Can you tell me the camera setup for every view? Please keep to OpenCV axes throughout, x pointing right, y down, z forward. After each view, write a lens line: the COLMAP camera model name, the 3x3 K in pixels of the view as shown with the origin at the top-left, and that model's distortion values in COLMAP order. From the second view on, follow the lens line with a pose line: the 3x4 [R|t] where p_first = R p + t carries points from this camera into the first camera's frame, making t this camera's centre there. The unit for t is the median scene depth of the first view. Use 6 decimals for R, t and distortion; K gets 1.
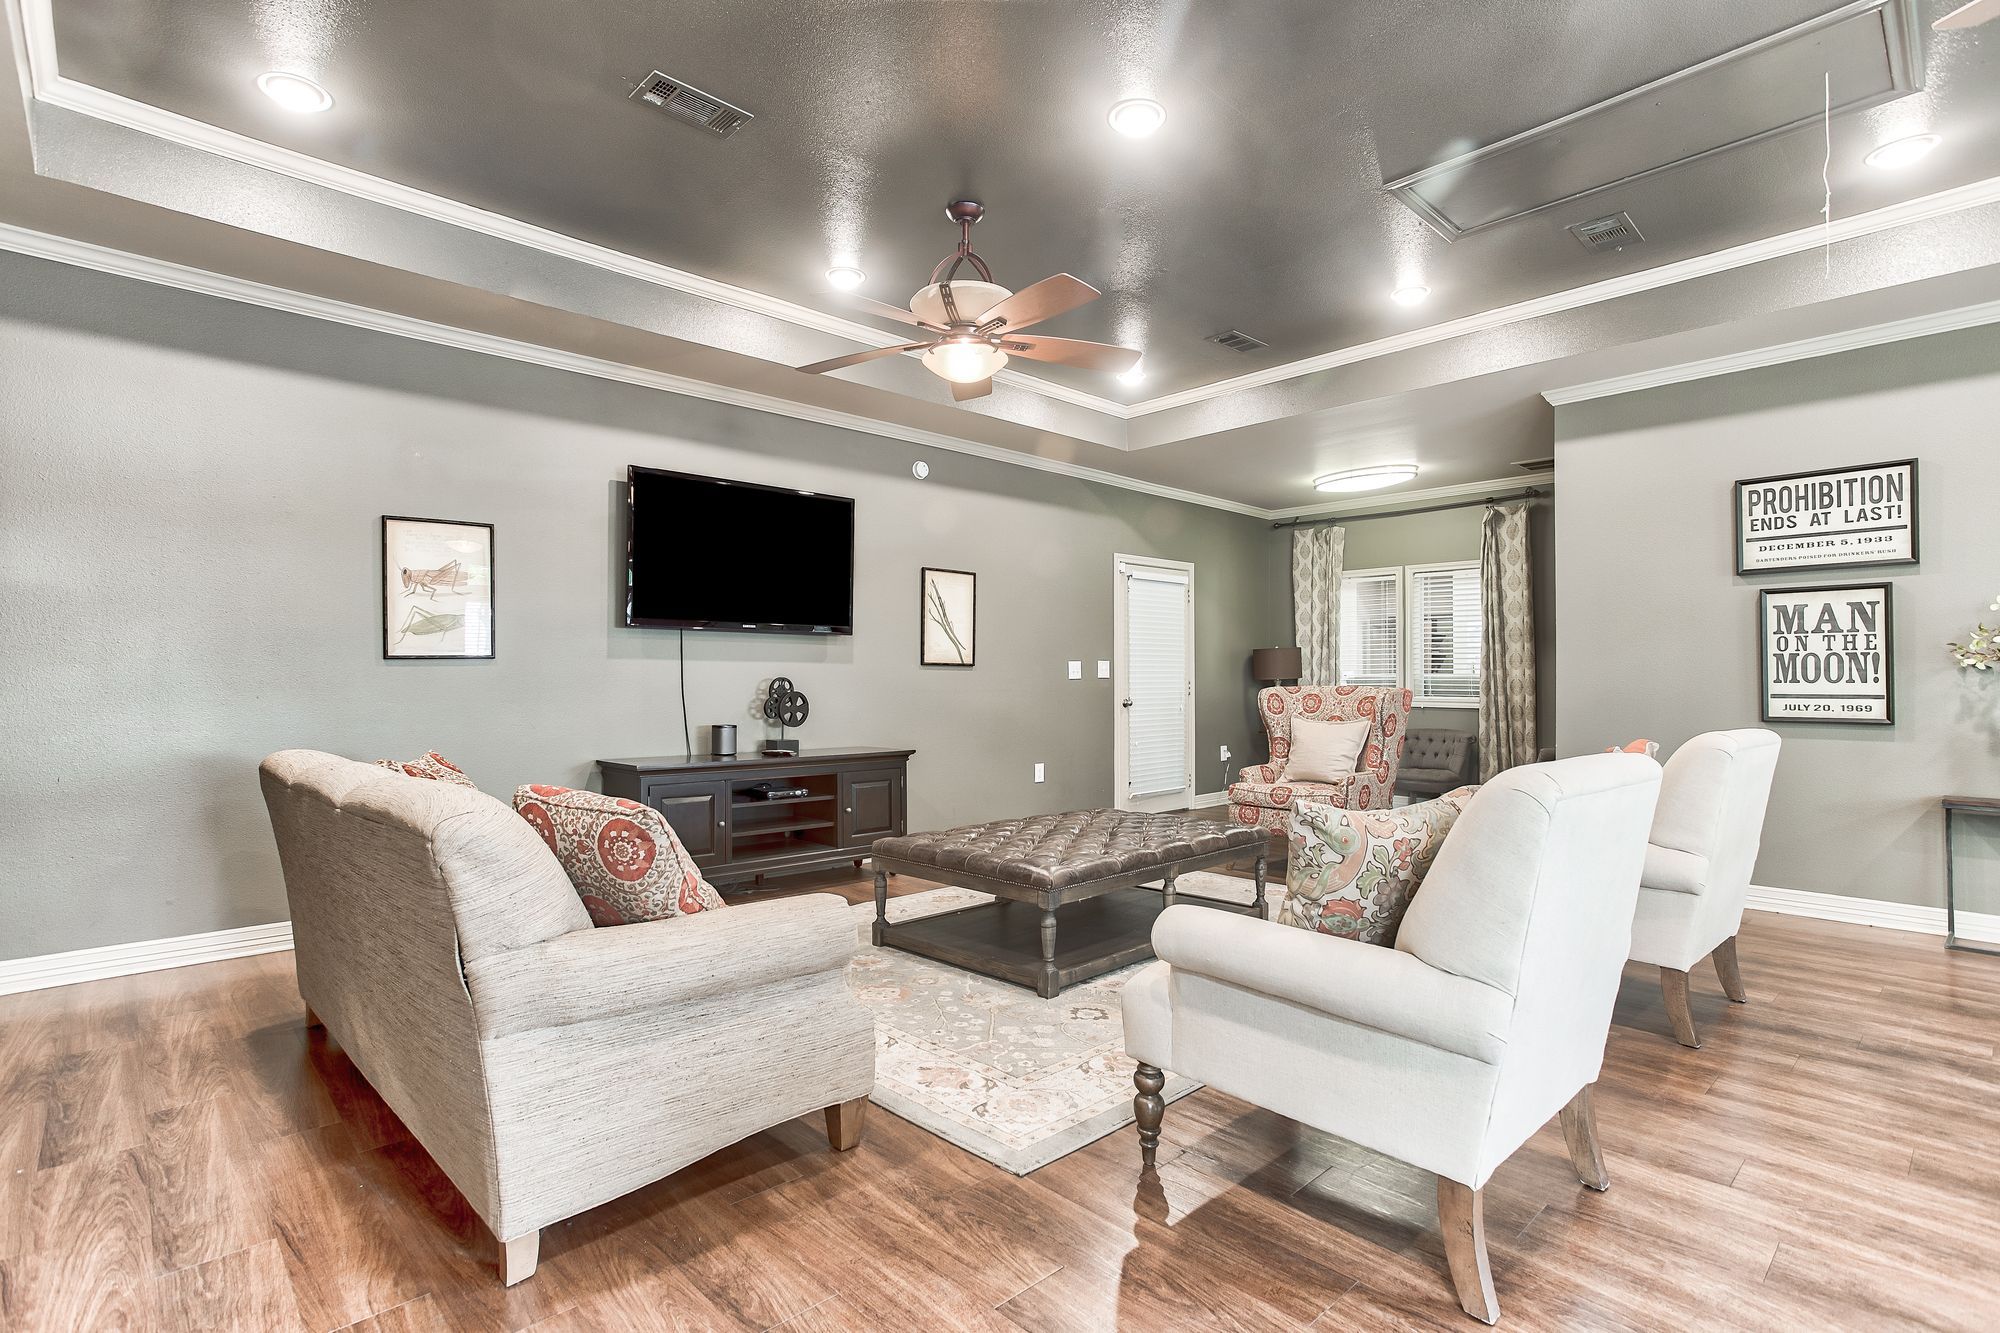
lens RADIAL K [[977.2, 0, 995.4], [0, 977.2, 674.1], [0, 0, 1]] dist [-0.030923, 0.019141]
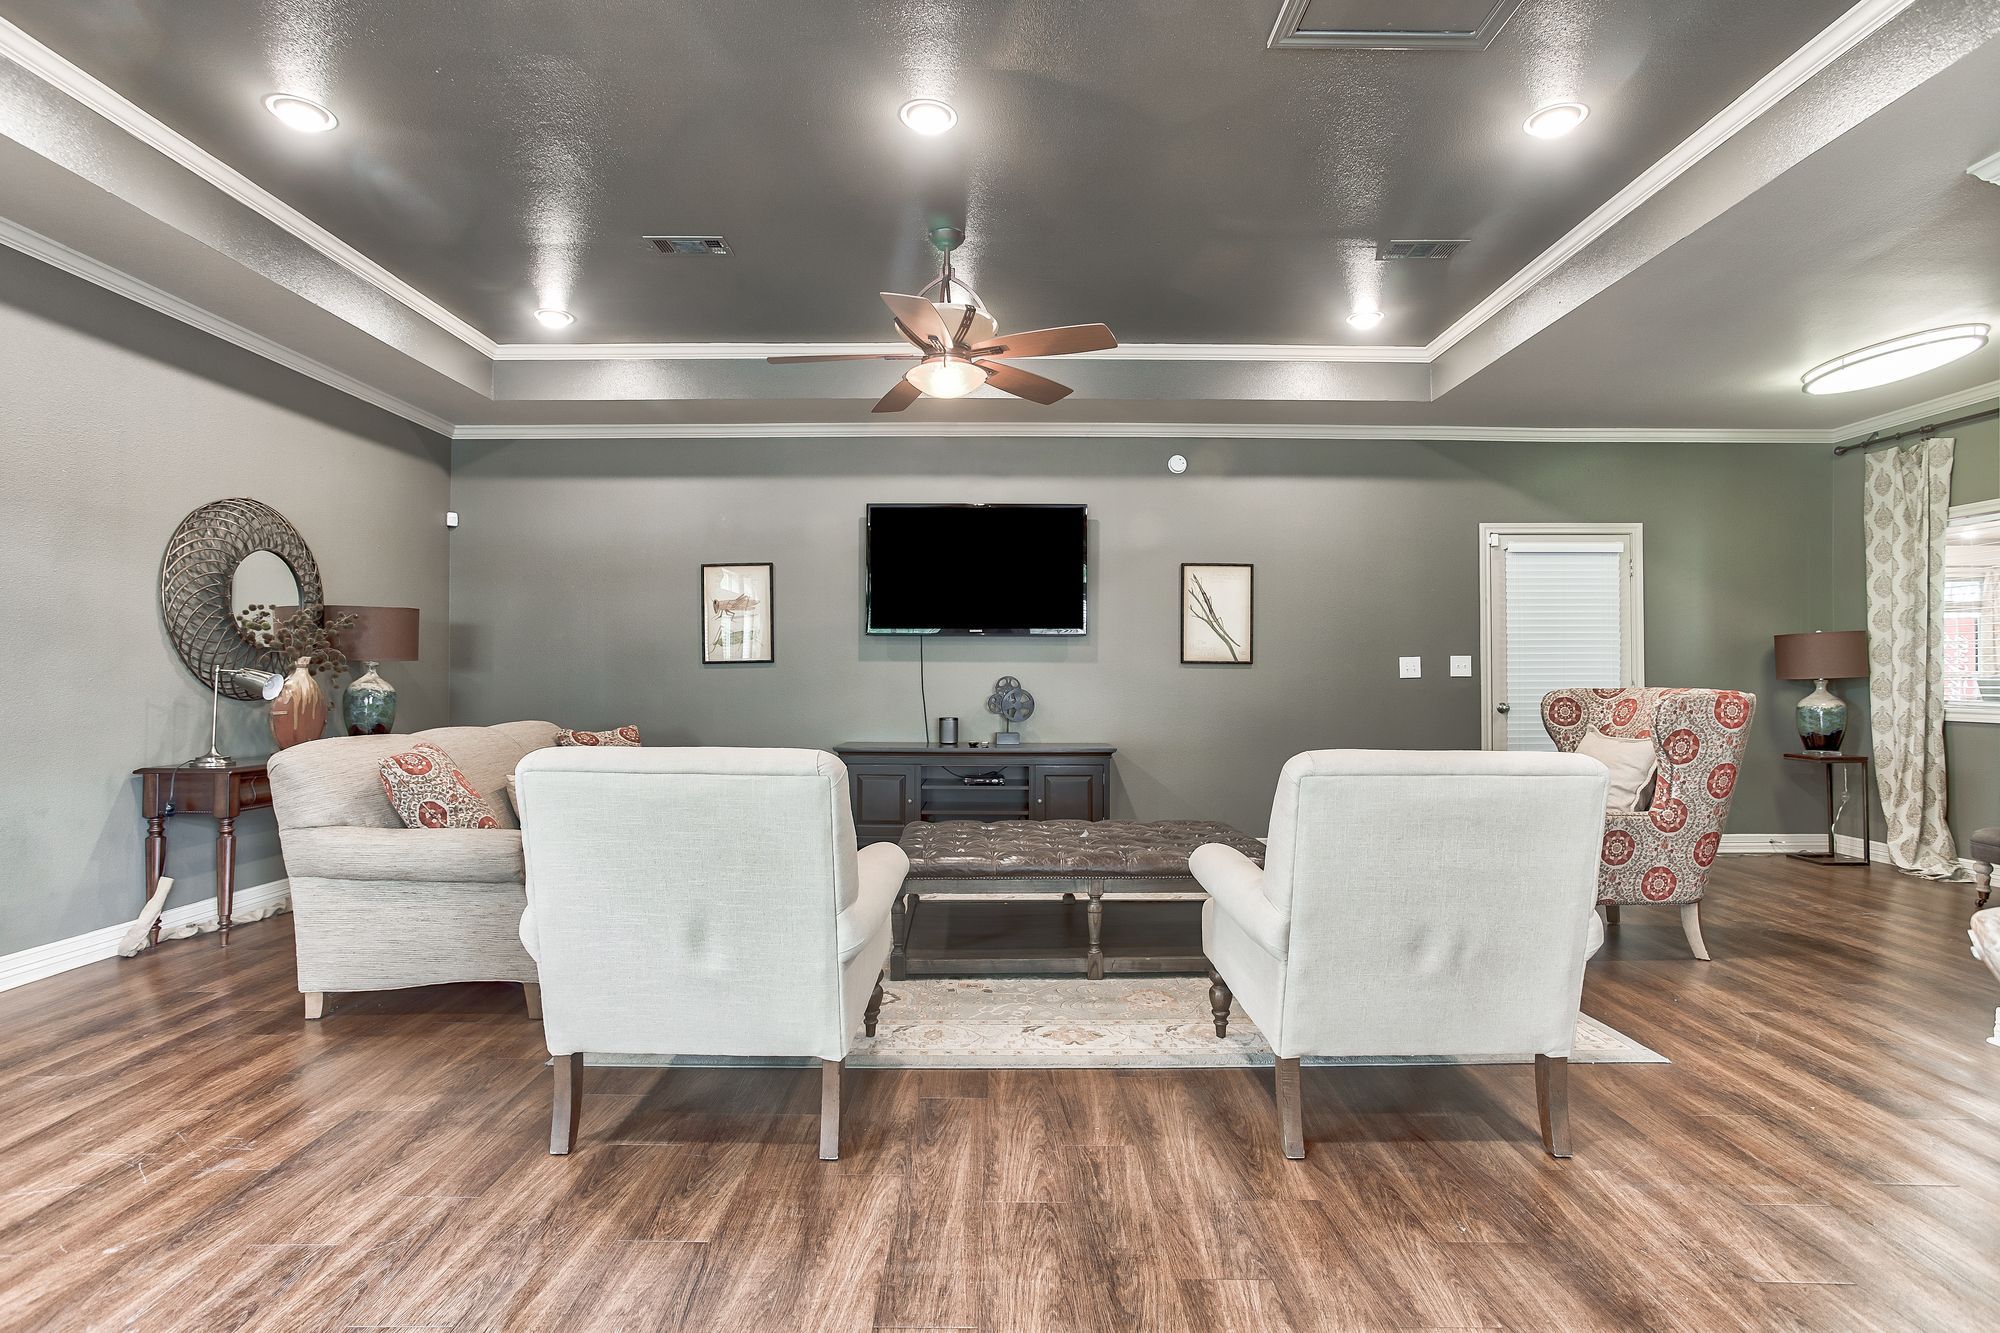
lens RADIAL K [[977.2, 0, 987.1], [0, 977.2, 656.6], [0, 0, 1]] dist [-0.030923, 0.019141]
pose [[0.723659, -0.013289, -0.690029, 0.491541], [0.002237, 0.999855, -0.016910, -0.000080], [0.690154, 0.010693, 0.723584, 0.172481]]
